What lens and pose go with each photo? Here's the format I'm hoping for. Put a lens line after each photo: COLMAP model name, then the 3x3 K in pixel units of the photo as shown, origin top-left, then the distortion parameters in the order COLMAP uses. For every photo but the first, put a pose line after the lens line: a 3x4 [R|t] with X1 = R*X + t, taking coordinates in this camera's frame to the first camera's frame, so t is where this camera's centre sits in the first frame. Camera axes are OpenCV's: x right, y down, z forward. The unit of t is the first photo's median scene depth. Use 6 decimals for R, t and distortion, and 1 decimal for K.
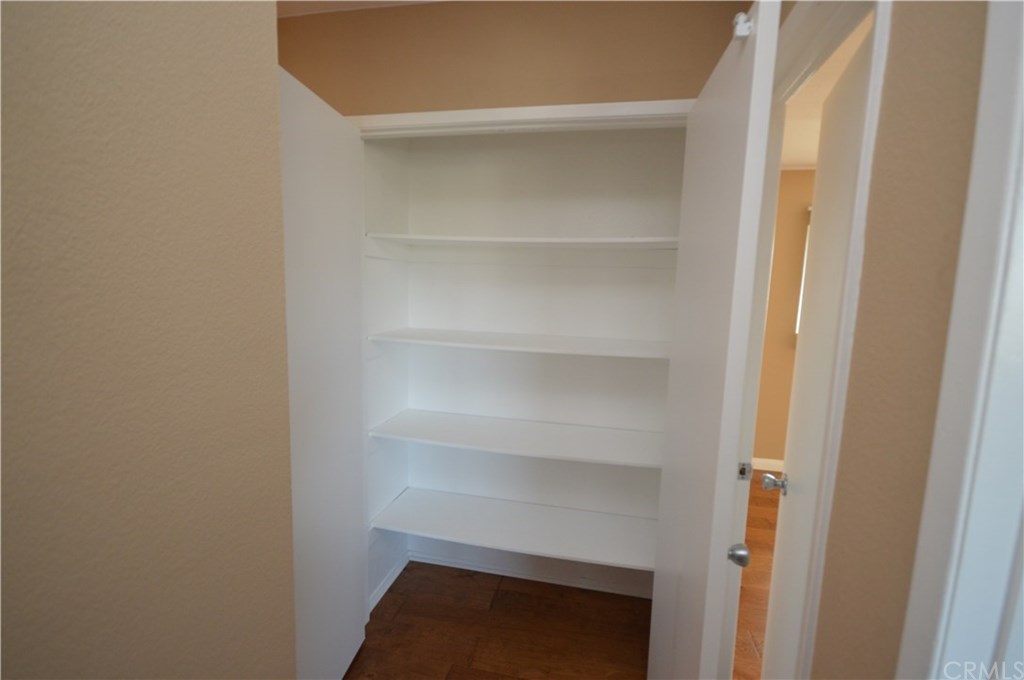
lens RADIAL K [[469.6, 0, 510.2], [0, 469.6, 347.7], [0, 0, 1]] dist [0.004312, -0.003181]
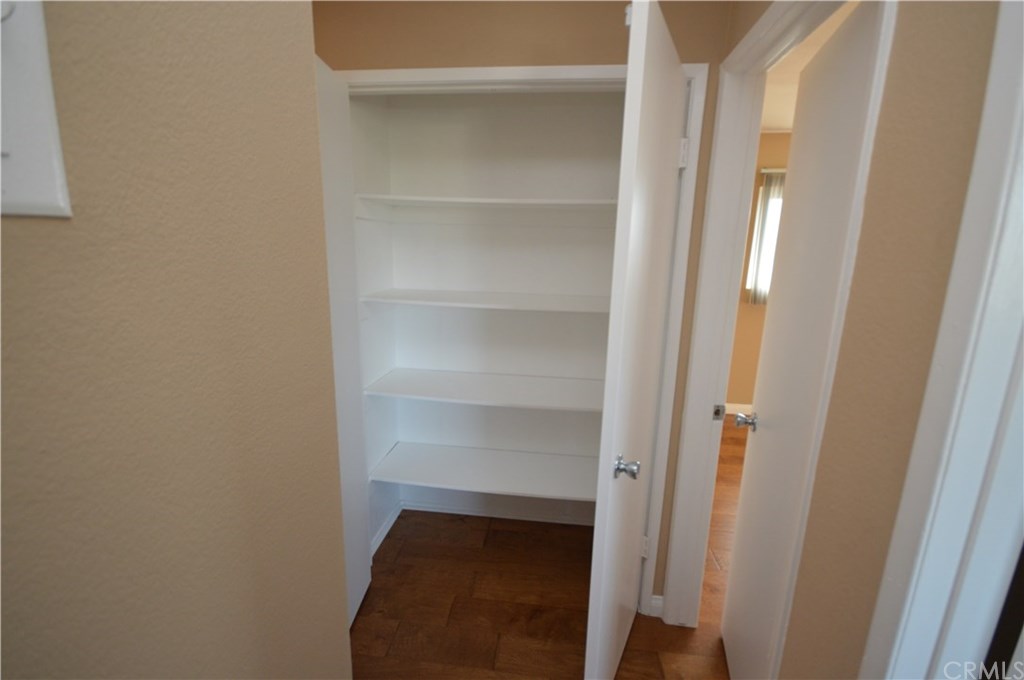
lens RADIAL K [[452.4, 0, 519.8], [0, 452.4, 346.8], [0, 0, 1]] dist [-0.000628, -0.003441]
pose [[0.995278, -0.026815, 0.093293, -0.284193], [0.018418, 0.995796, 0.089731, 0.000332], [-0.095306, -0.087589, 0.991587, -0.065486]]
